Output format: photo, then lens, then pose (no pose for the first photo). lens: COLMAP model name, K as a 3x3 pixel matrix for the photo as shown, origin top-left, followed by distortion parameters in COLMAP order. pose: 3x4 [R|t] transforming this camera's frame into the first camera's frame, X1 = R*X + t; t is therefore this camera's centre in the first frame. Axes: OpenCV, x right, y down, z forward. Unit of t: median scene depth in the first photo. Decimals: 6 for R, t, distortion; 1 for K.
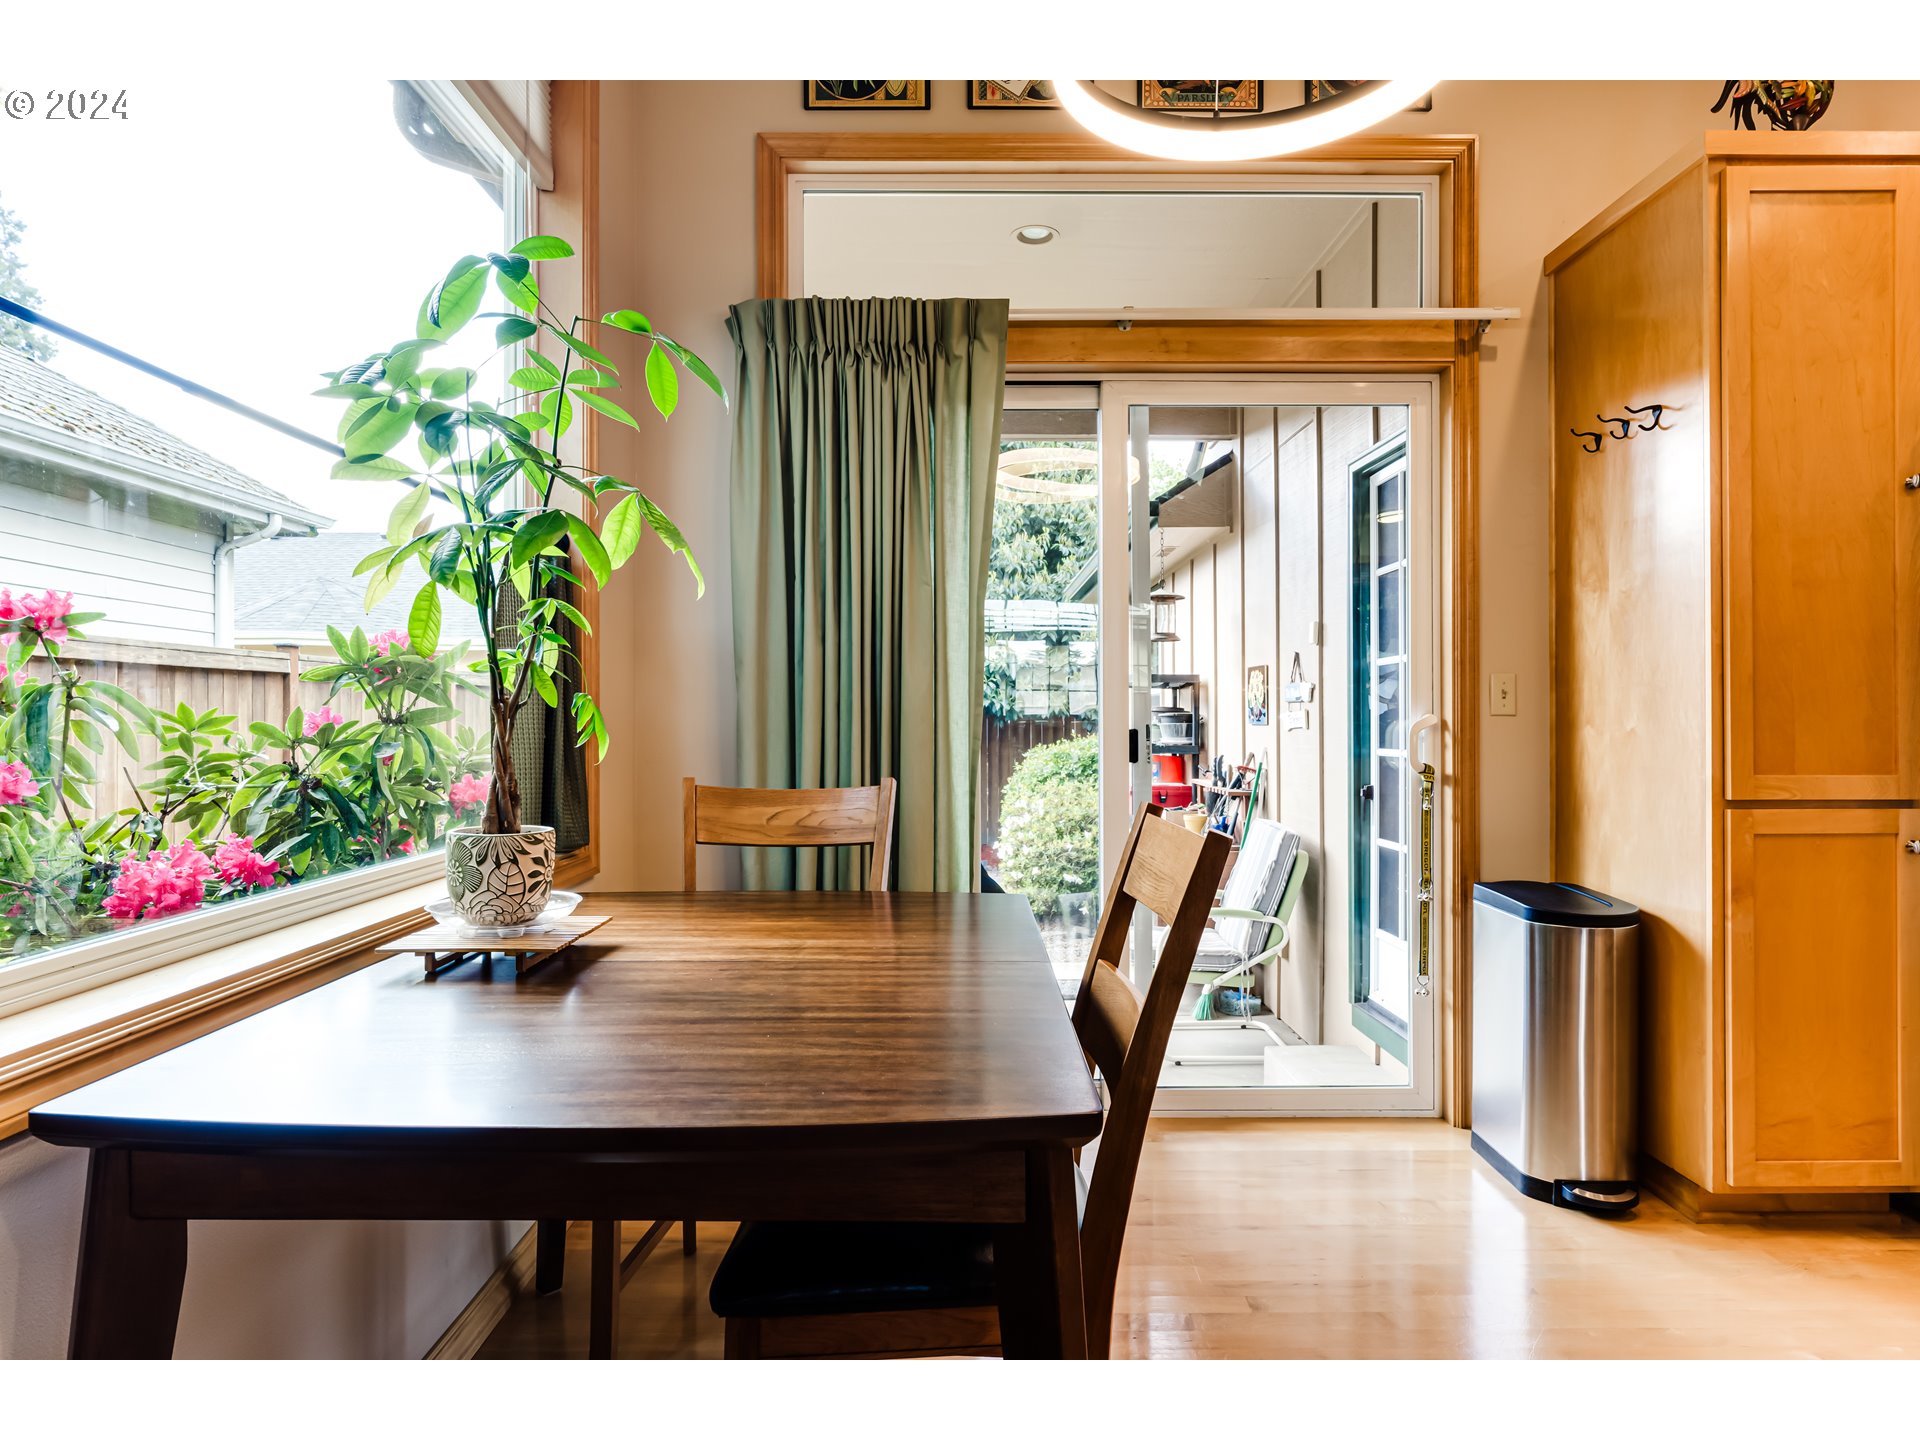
lens RADIAL K [[877.7, 0, 970.8], [0, 877.7, 707.2], [0, 0, 1]] dist [-0.002064, -0.000099]
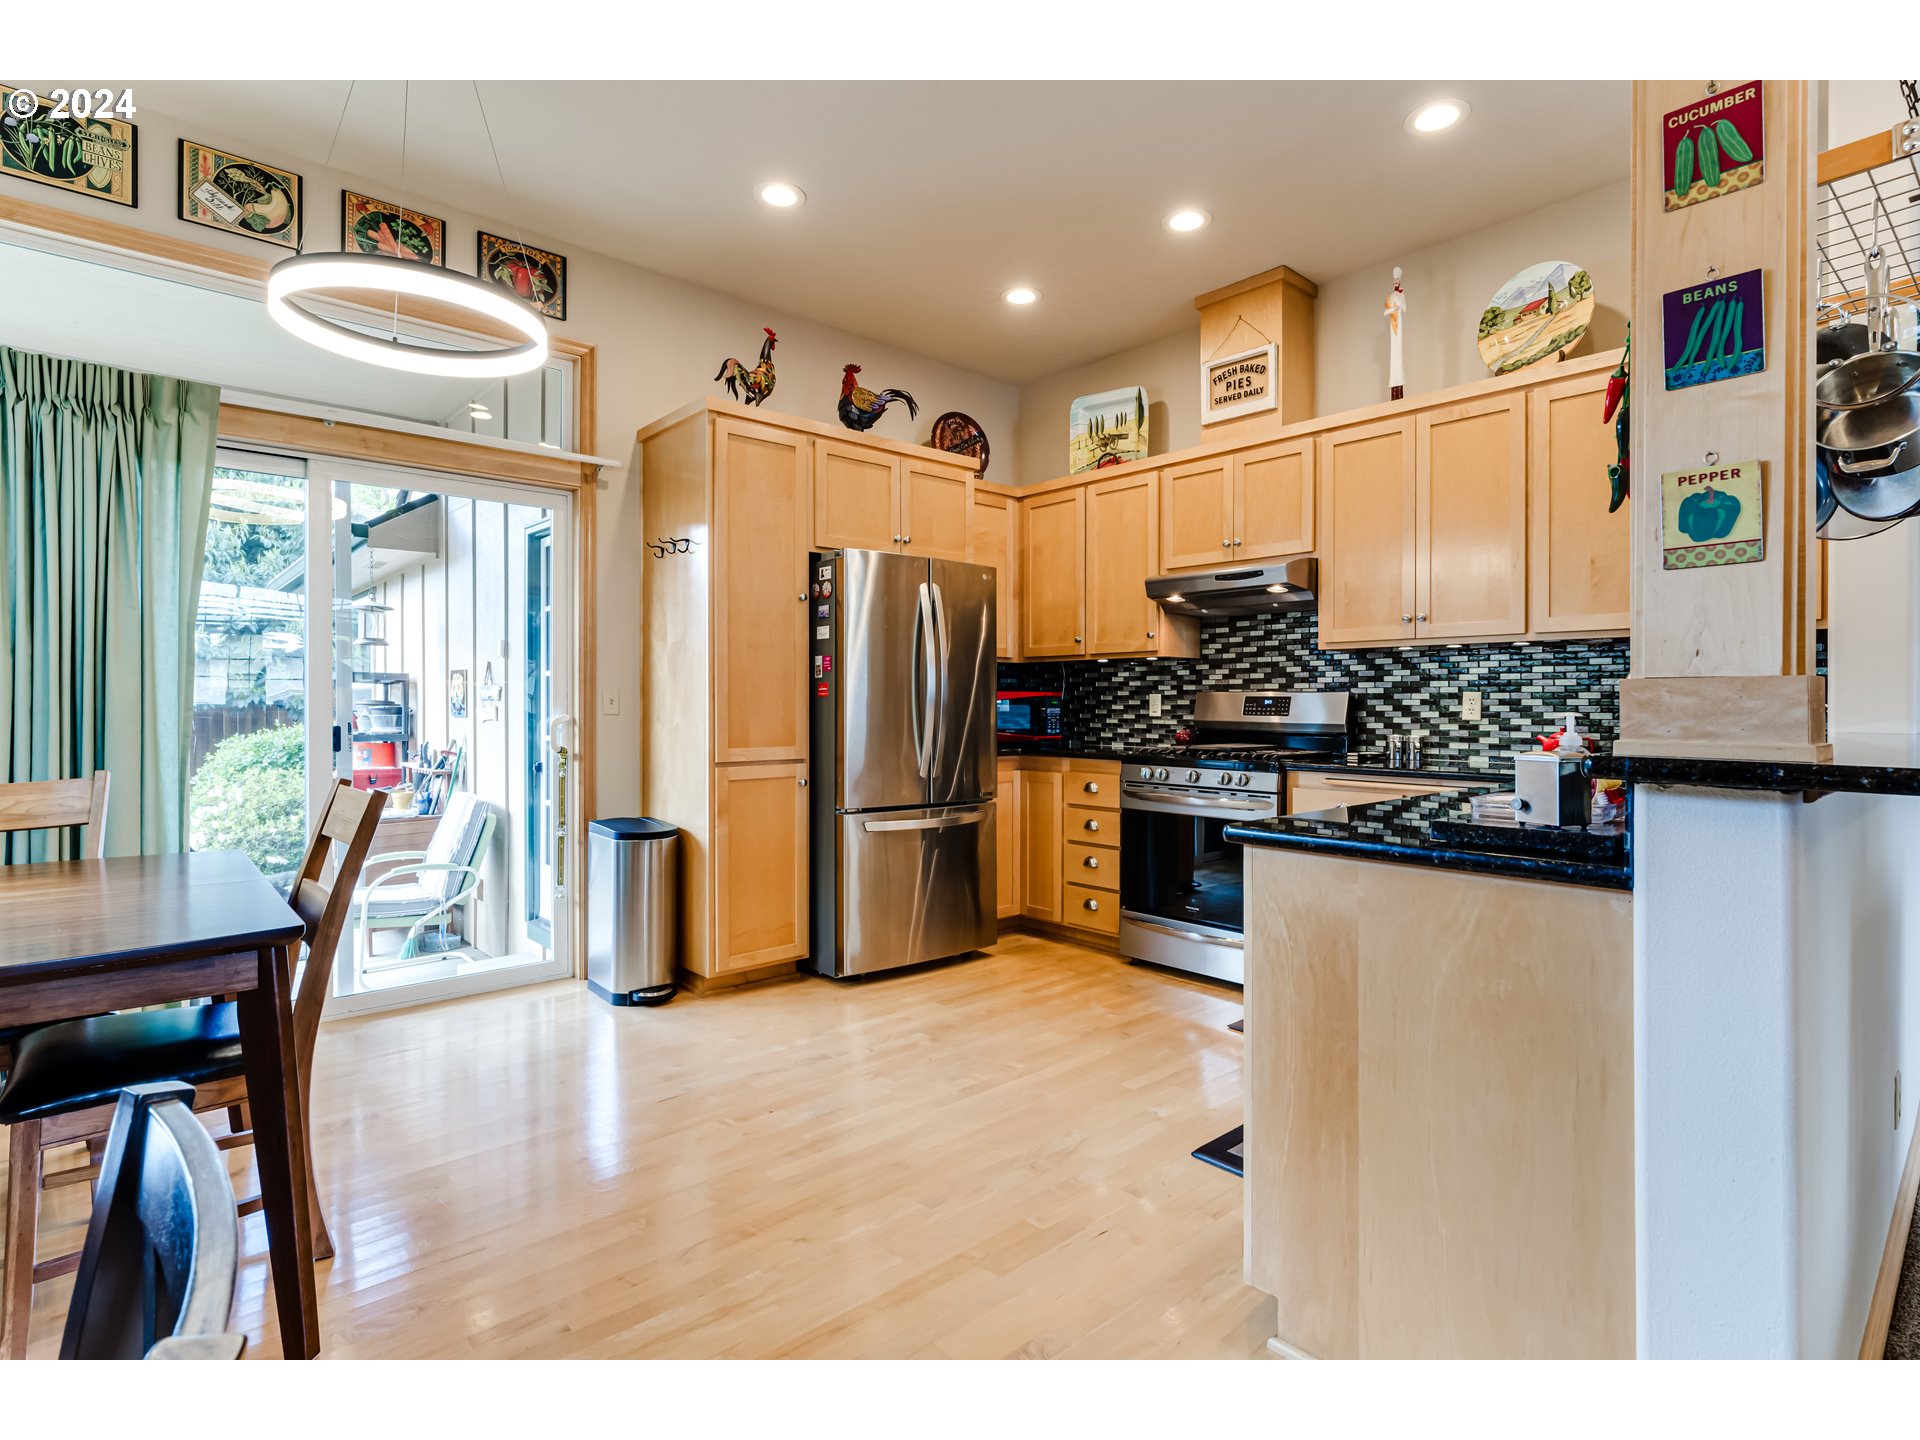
lens RADIAL K [[961.0, 0, 964.9], [0, 961.0, 712.3], [0, 0, 1]] dist [-0.002809, -0.001084]
pose [[0.735898, -0.003182, 0.677085, -0.096450], [-0.019730, 0.999464, 0.026141, -0.052290], [-0.676805, -0.032596, 0.735440, -0.701817]]
